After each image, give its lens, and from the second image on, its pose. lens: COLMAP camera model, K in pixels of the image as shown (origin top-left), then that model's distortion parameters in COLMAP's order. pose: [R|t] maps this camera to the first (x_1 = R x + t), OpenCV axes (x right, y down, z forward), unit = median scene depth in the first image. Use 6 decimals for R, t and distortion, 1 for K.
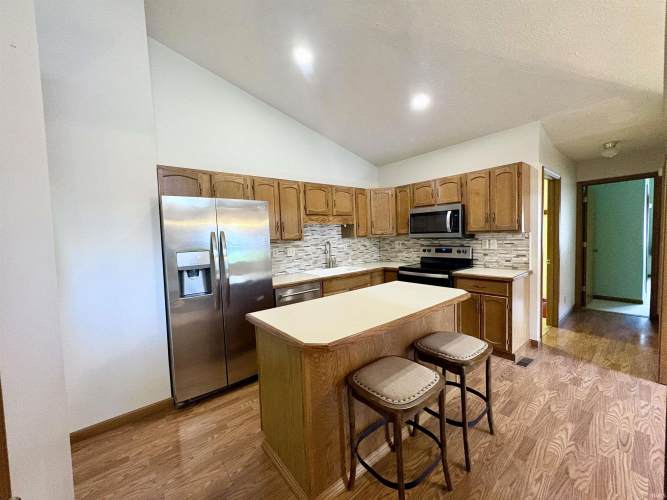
lens RADIAL K [[266.1, 0, 330.9], [0, 266.1, 249.6], [0, 0, 1]] dist [-0.000872, 0.000005]
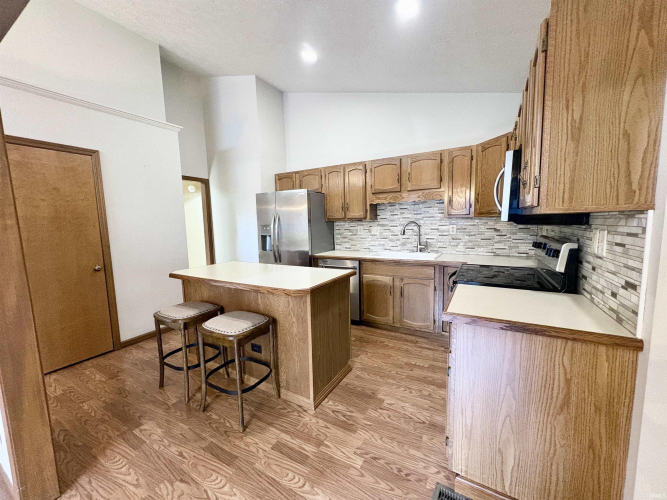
lens RADIAL K [[266.1, 0, 334.1], [0, 266.1, 249.0], [0, 0, 1]] dist [-0.000872, 0.000005]
pose [[0.354944, 0.126371, -0.926307, 0.722404], [-0.041157, 0.991974, 0.119559, -0.035557], [0.933981, -0.004312, 0.357296, 0.461182]]
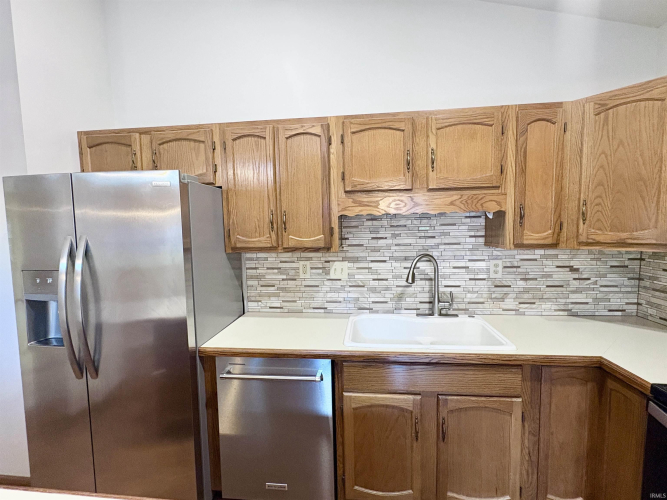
lens RADIAL K [[307.0, 0, 334.6], [0, 307.0, 250.1], [0, 0, 1]] dist [-0.000912, 0.000010]
pose [[0.698236, 0.081326, -0.711233, 0.234022], [-0.045541, 0.996560, 0.069243, -0.064691], [0.714418, -0.015957, 0.699537, 0.572048]]
